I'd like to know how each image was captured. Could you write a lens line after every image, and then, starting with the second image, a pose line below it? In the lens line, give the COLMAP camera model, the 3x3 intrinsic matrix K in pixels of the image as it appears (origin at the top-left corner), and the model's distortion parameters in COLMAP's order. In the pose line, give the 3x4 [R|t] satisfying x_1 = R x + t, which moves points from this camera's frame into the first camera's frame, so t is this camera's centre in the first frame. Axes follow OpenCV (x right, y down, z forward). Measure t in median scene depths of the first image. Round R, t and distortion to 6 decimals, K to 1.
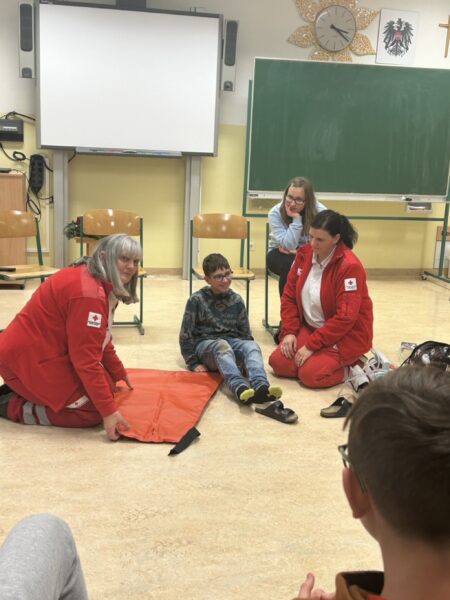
lens RADIAL K [[691.0, 0, 225.0], [0, 691.0, 300.0], [0, 0, 1]] dist [0.135141, -0.041490]
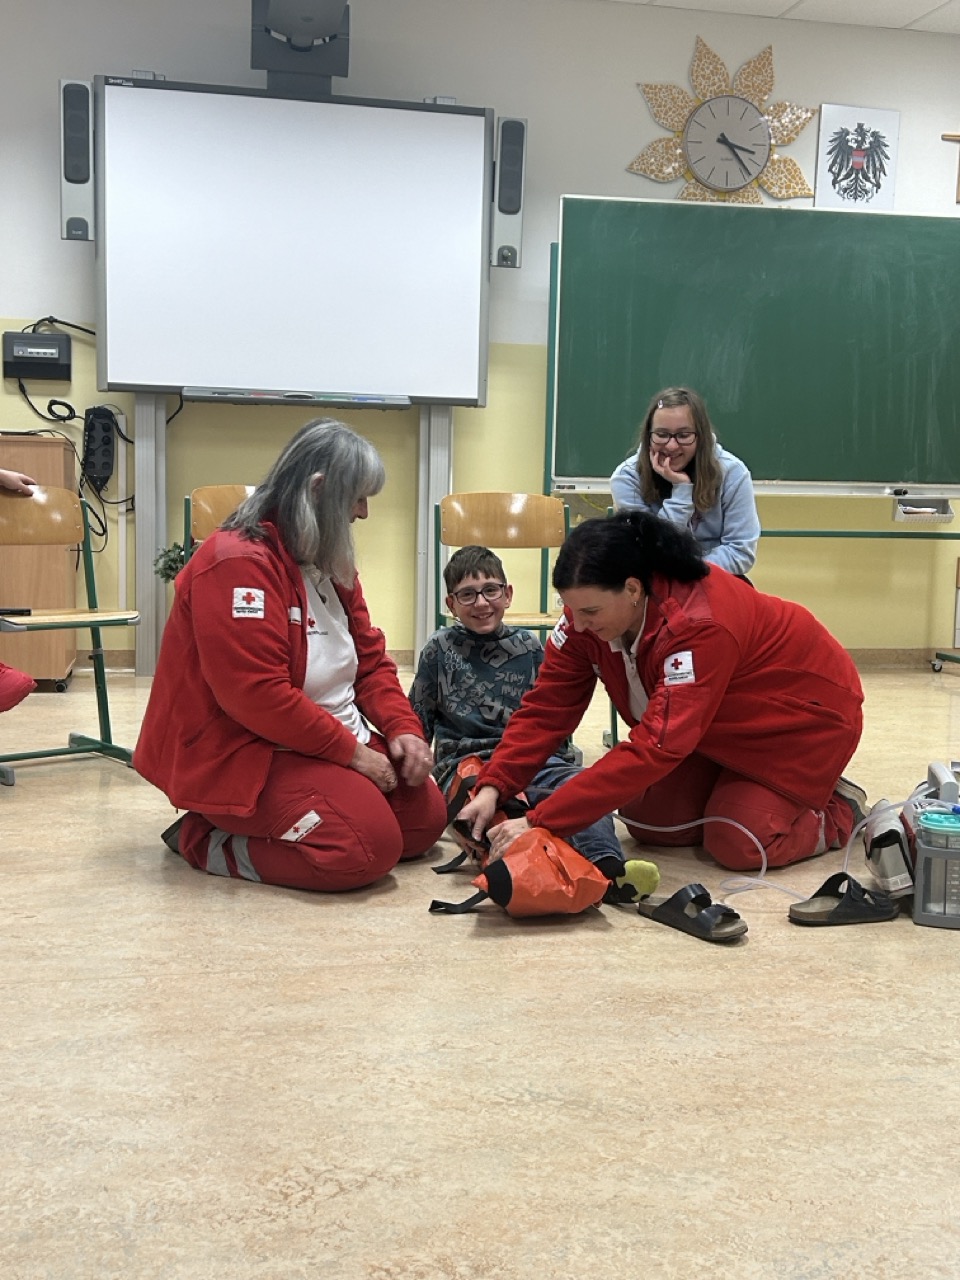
lens RADIAL K [[1371.0, 0, 480.0], [0, 1371.0, 640.0], [0, 0, 1]] dist [0.117122, -0.151249]
pose [[0.999718, -0.021942, -0.009102, -0.010953], [0.021024, 0.995635, -0.090935, 0.035435], [0.011058, 0.090718, 0.995815, 0.102810]]
